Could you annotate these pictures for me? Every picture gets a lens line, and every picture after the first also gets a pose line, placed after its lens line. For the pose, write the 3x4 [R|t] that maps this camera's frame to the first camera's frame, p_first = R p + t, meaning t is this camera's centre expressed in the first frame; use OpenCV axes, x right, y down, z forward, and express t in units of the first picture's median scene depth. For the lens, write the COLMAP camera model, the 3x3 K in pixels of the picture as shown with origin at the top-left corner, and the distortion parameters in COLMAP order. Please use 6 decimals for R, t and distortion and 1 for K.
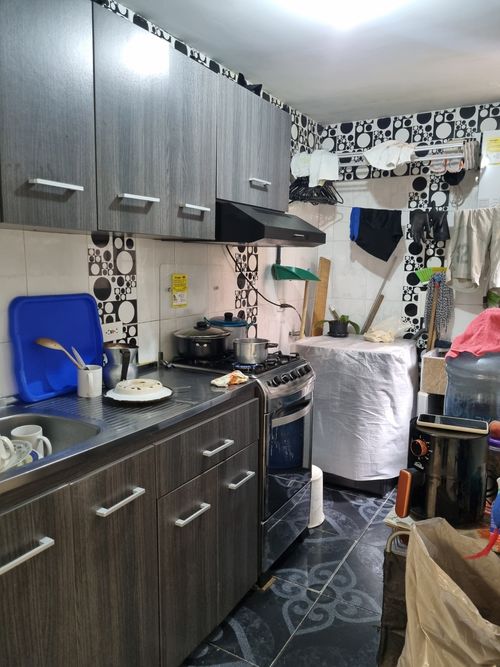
lens RADIAL K [[508.5, 0, 251.8], [0, 508.5, 332.9], [0, 0, 1]] dist [0.048606, -0.035202]
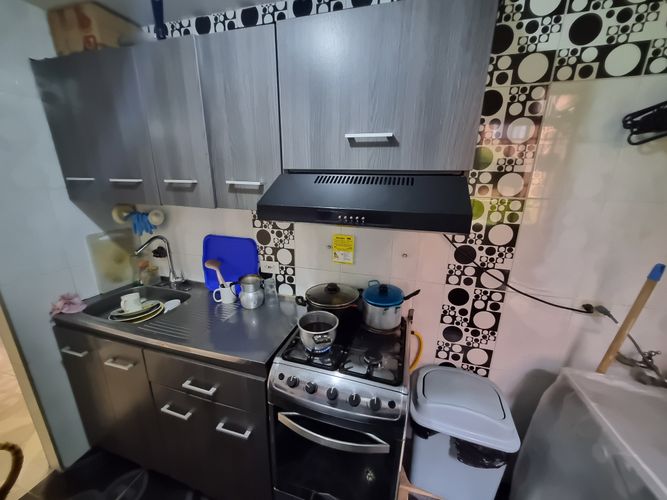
lens RADIAL K [[260.7, 0, 329.9], [0, 260.7, 247.6], [0, 0, 1]] dist [0.001675, -0.000026]
pose [[0.235873, 0.250210, -0.939020, 0.425561], [-0.147168, 0.964337, 0.219989, -0.233751], [0.960575, 0.086305, 0.264285, 0.930895]]
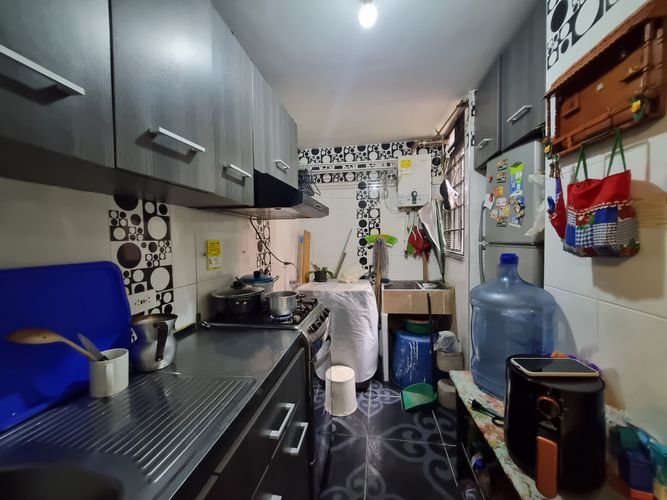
lens RADIAL K [[260.7, 0, 334.0], [0, 260.7, 248.0], [0, 0, 1]] dist [0.001675, -0.000026]
pose [[0.933215, -0.042622, 0.356781, -0.112611], [0.081474, 0.992178, -0.094578, -0.024883], [-0.349959, 0.117330, 0.929388, 0.418452]]
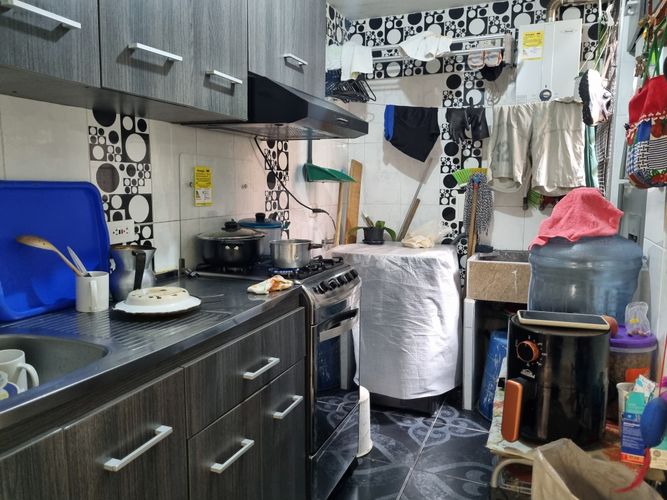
lens RADIAL K [[508.5, 0, 329.3], [0, 508.5, 236.6], [0, 0, 1]] dist [0.048606, -0.035202]
pose [[0.991552, -0.021162, 0.127972, -0.049174], [0.025992, 0.999007, -0.036197, 0.041743], [-0.127079, 0.039218, 0.991117, 0.150084]]
